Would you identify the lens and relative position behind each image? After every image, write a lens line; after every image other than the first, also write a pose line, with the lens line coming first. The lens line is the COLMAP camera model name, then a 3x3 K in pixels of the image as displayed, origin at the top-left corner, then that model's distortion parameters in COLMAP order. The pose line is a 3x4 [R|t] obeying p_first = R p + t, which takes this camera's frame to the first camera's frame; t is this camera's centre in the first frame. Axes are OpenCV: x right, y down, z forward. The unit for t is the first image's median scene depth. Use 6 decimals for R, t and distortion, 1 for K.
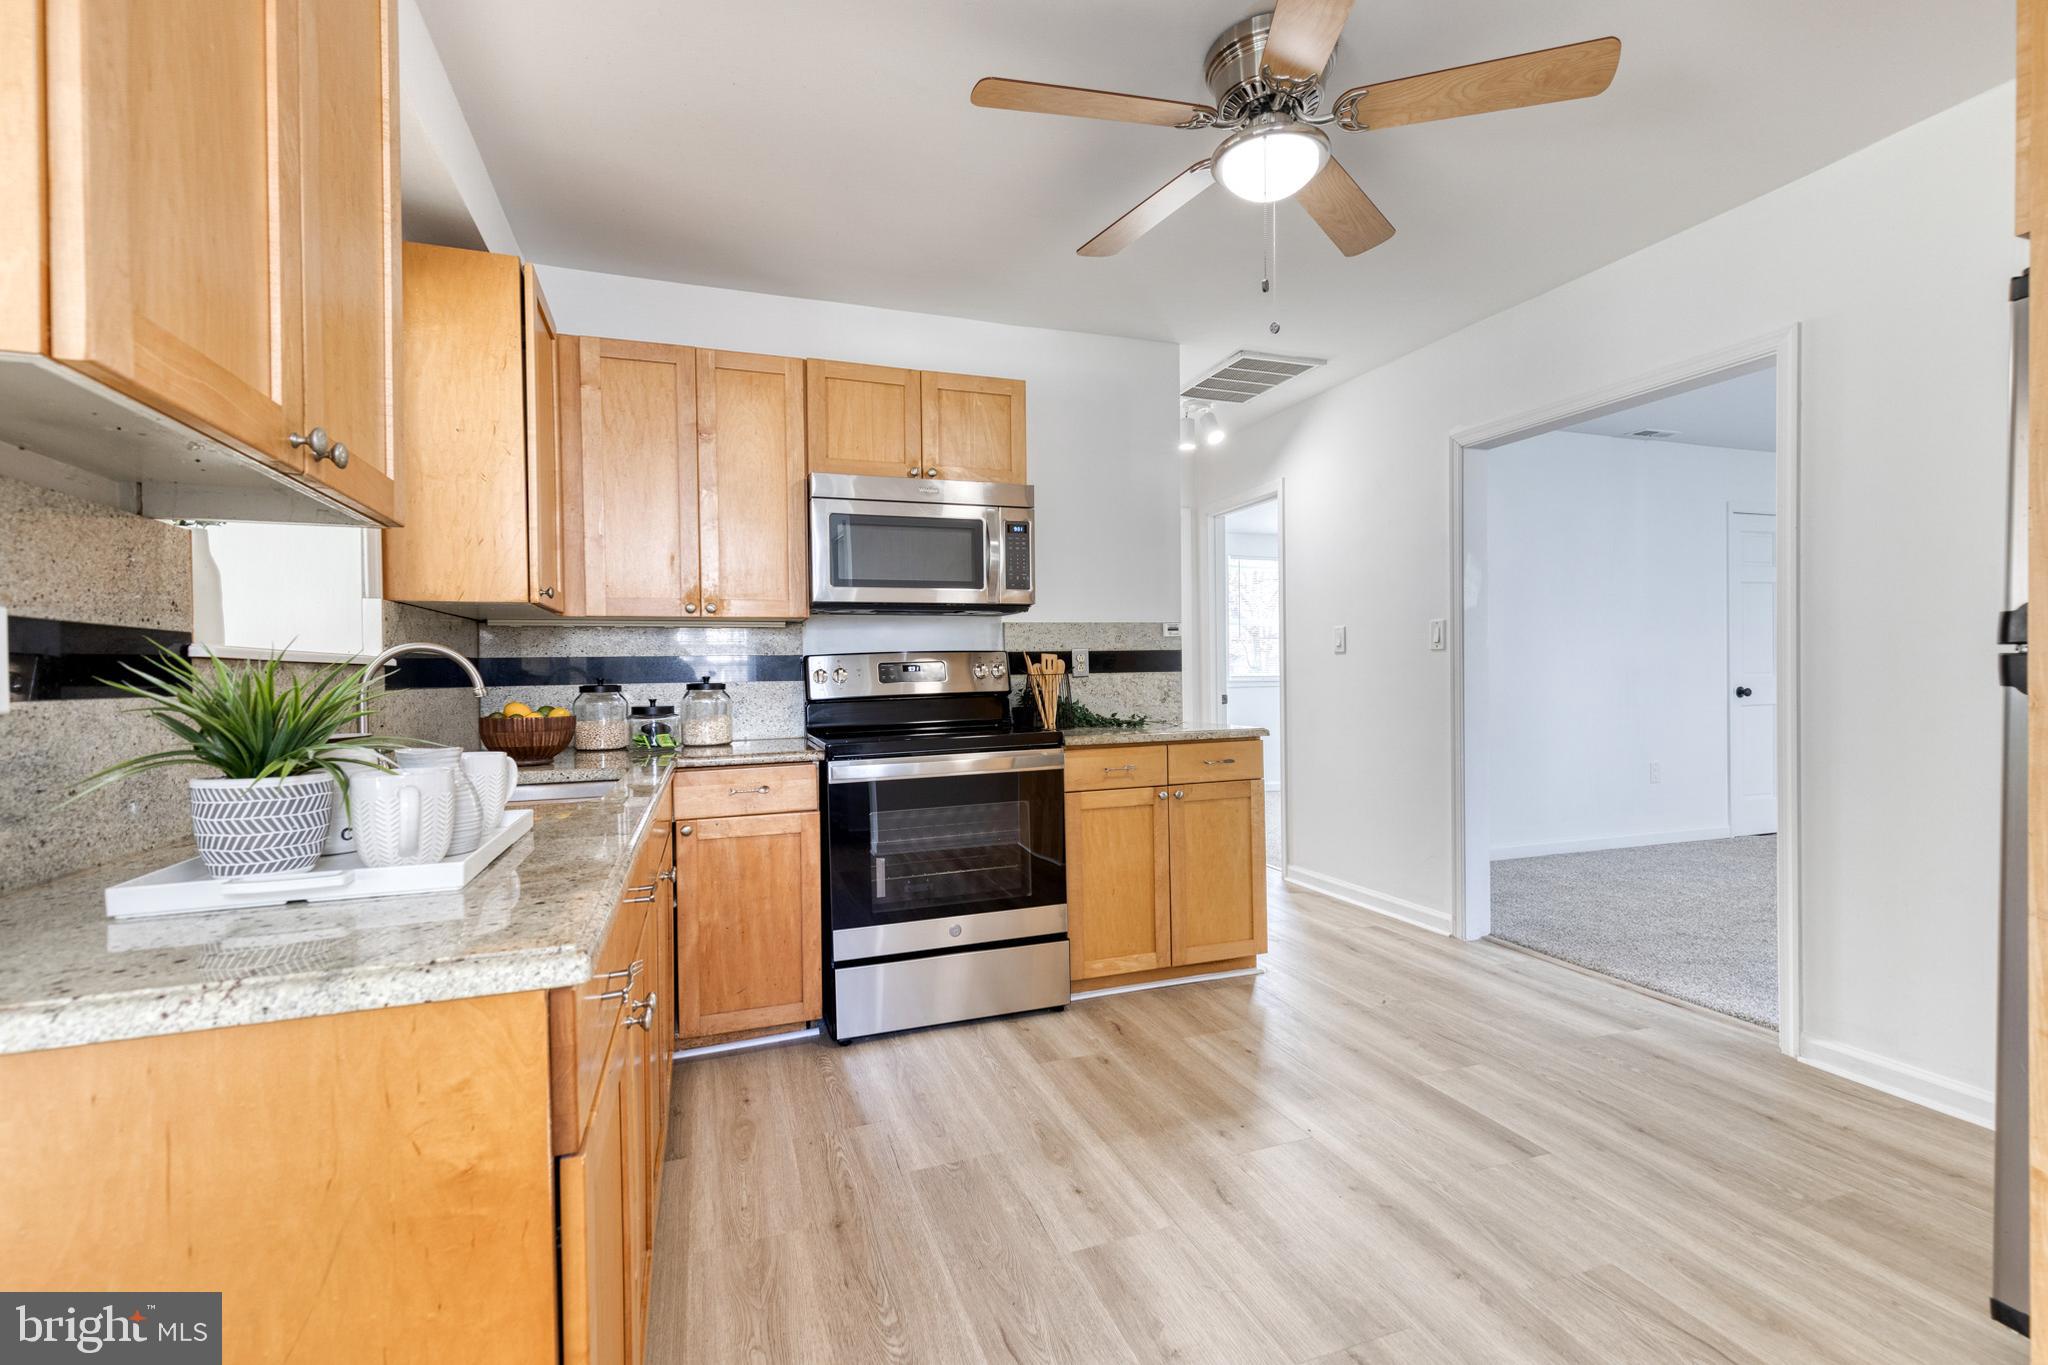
lens RADIAL K [[930.7, 0, 1048.1], [0, 930.7, 681.1], [0, 0, 1]] dist [0.015650, -0.000790]
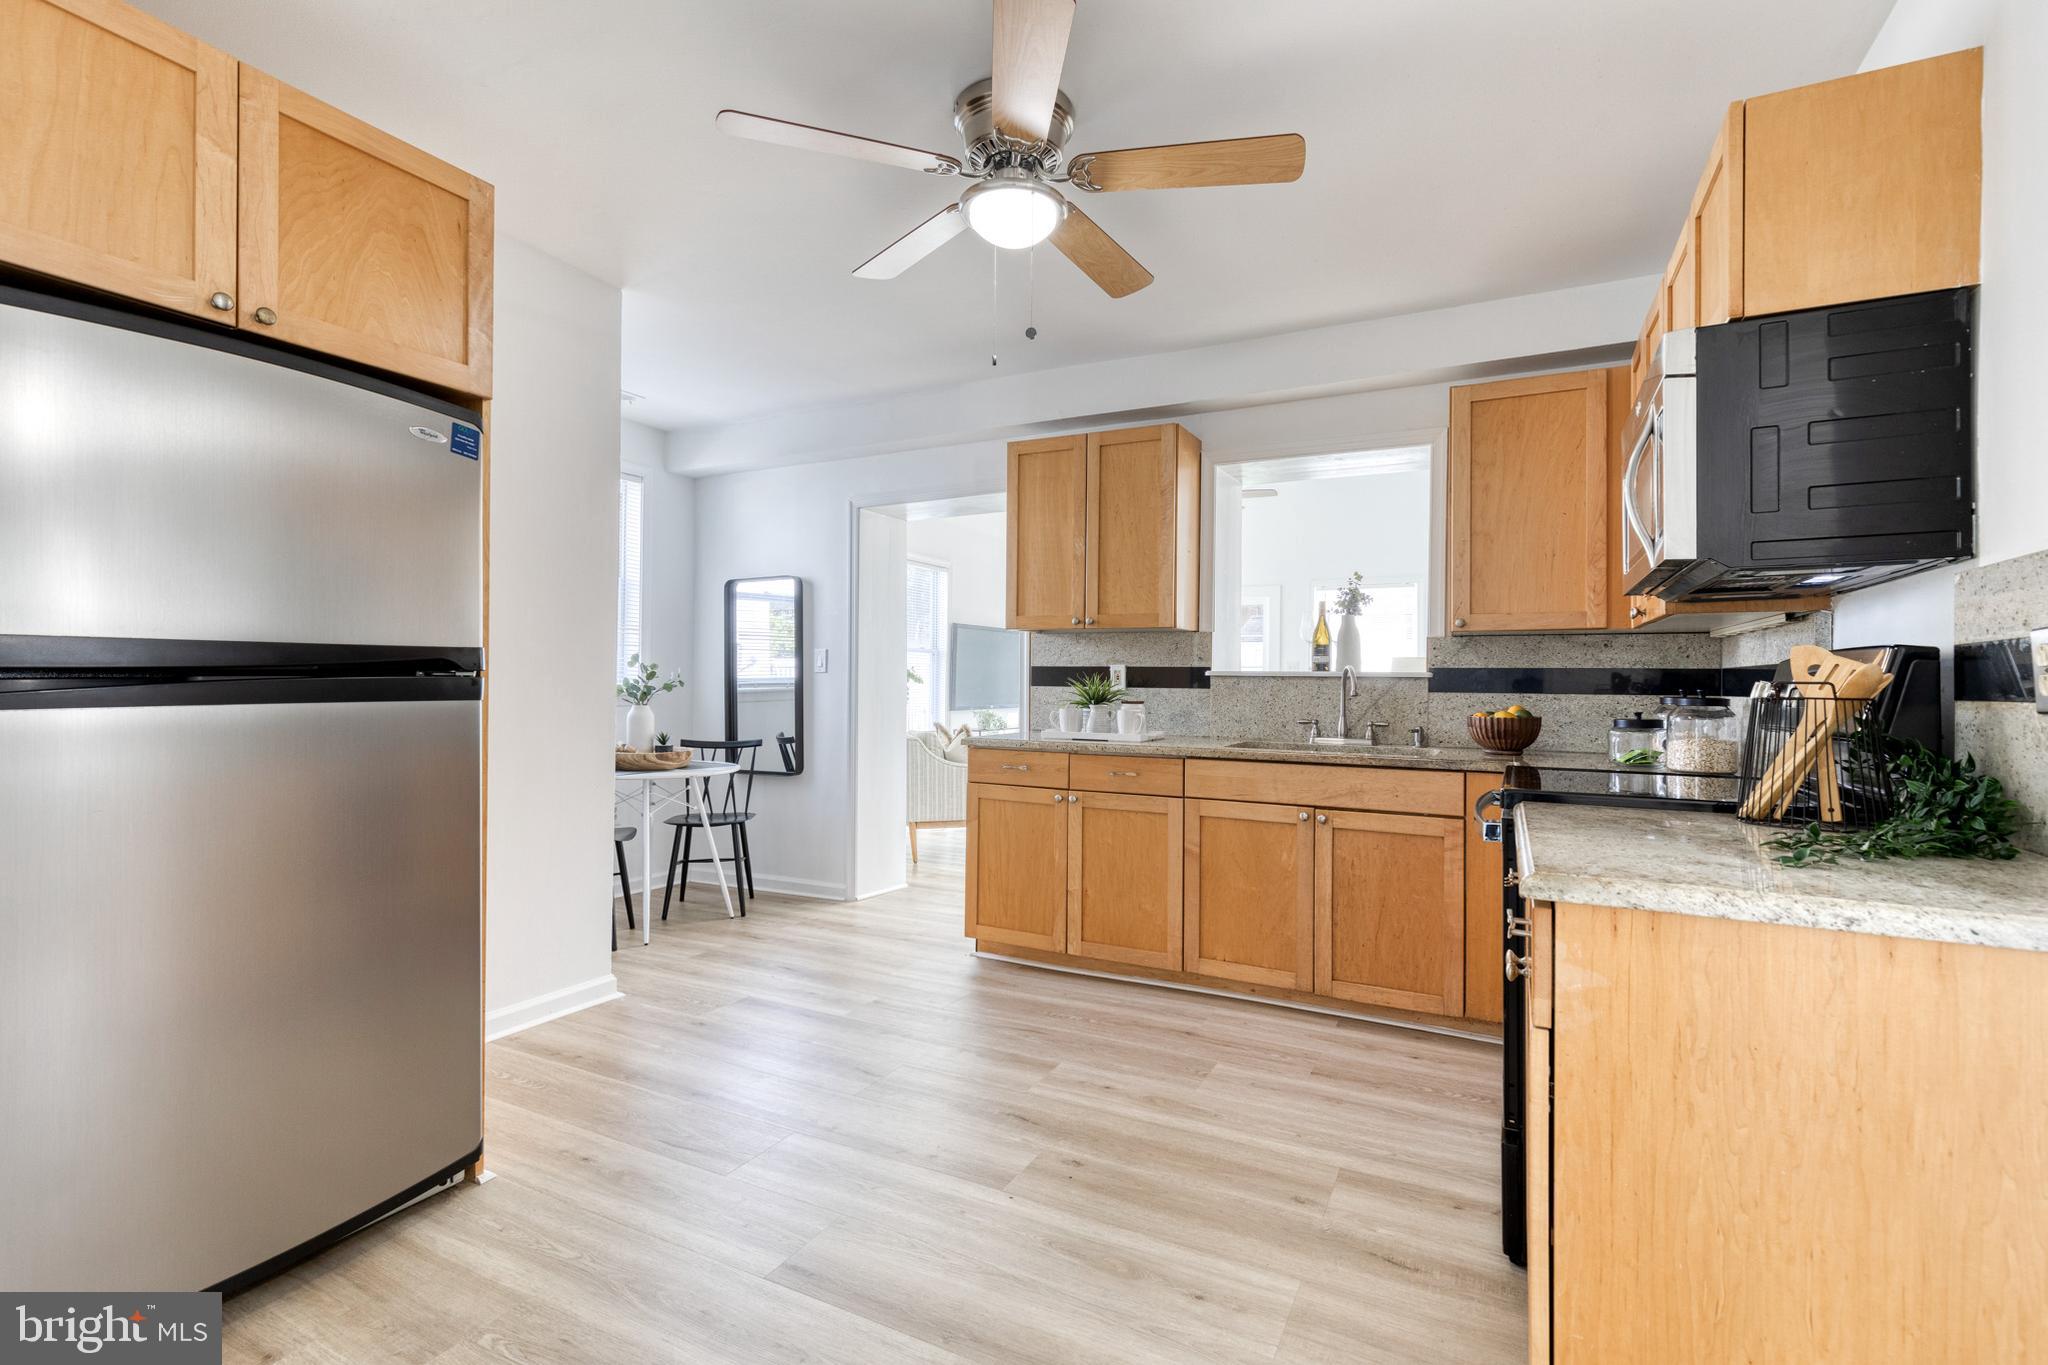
lens RADIAL K [[921.2, 0, 1042.0], [0, 921.2, 671.6], [0, 0, 1]] dist [0.011460, -0.000697]
pose [[-0.729365, 0.001556, -0.684123, 0.719366], [-0.004594, 0.999964, 0.007172, -0.027778], [0.684110, 0.008374, -0.729331, 1.381830]]
